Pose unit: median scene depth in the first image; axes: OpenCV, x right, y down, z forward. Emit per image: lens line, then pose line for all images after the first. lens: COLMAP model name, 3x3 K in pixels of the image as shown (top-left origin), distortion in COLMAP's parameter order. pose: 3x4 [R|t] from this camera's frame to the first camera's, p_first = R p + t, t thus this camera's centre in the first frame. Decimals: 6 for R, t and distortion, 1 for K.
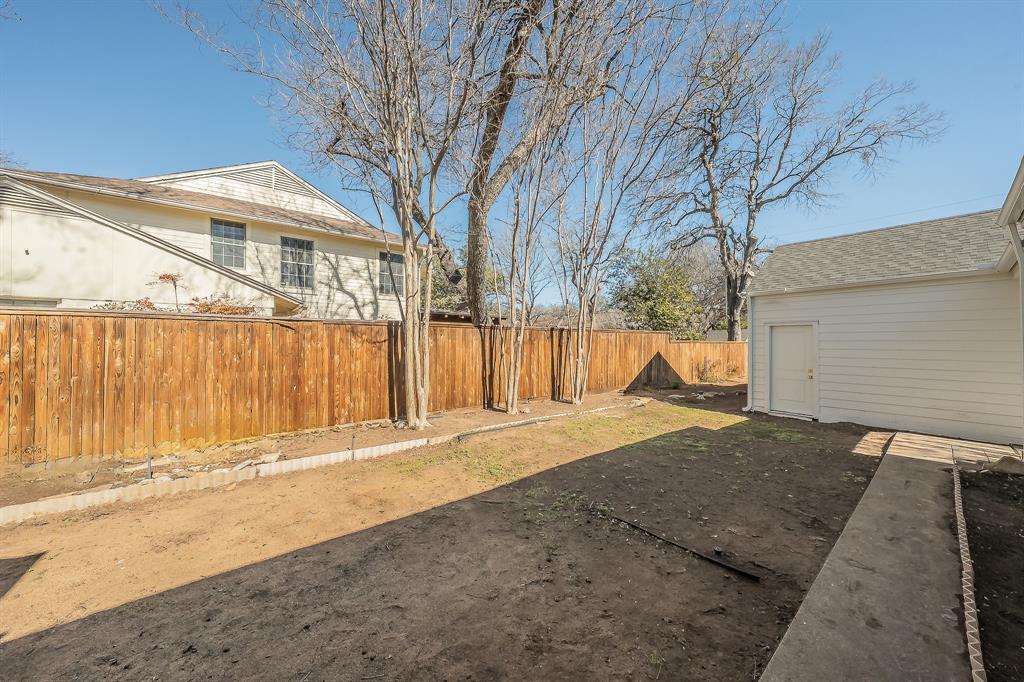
lens RADIAL K [[355.3, 0, 516.1], [0, 355.3, 339.6], [0, 0, 1]] dist [-0.002250, 0.000074]
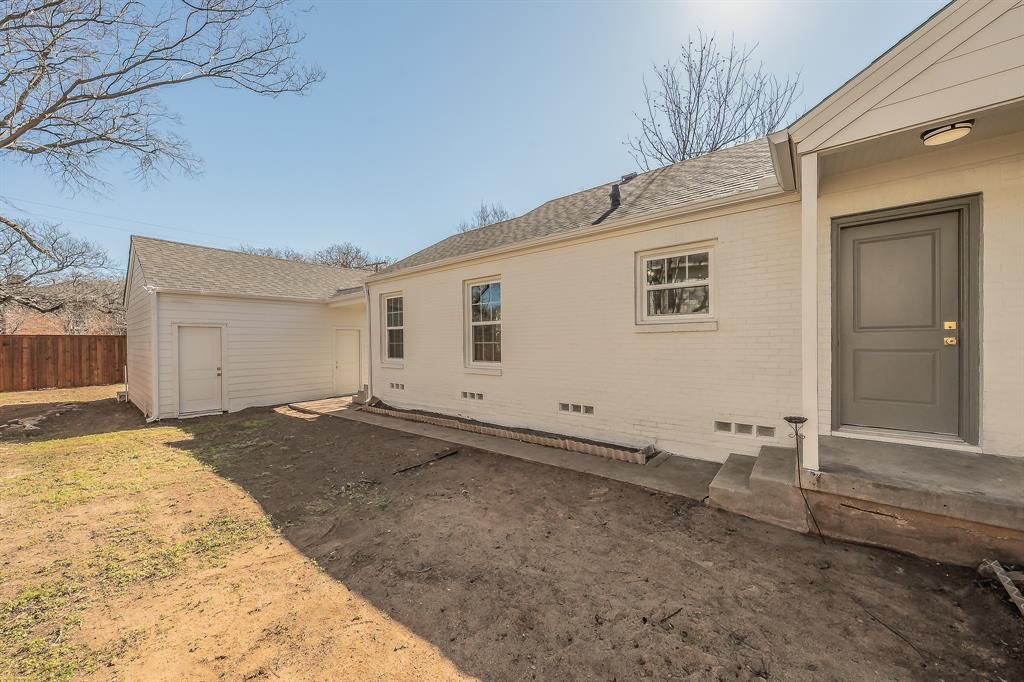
lens RADIAL K [[355.3, 0, 513.4], [0, 355.3, 349.0], [0, 0, 1]] dist [-0.002250, 0.000074]
pose [[-0.218419, -0.018815, 0.975674, -0.926869], [0.002319, 0.999801, 0.019799, 0.014356], [-0.975852, 0.006587, -0.218332, 0.722263]]
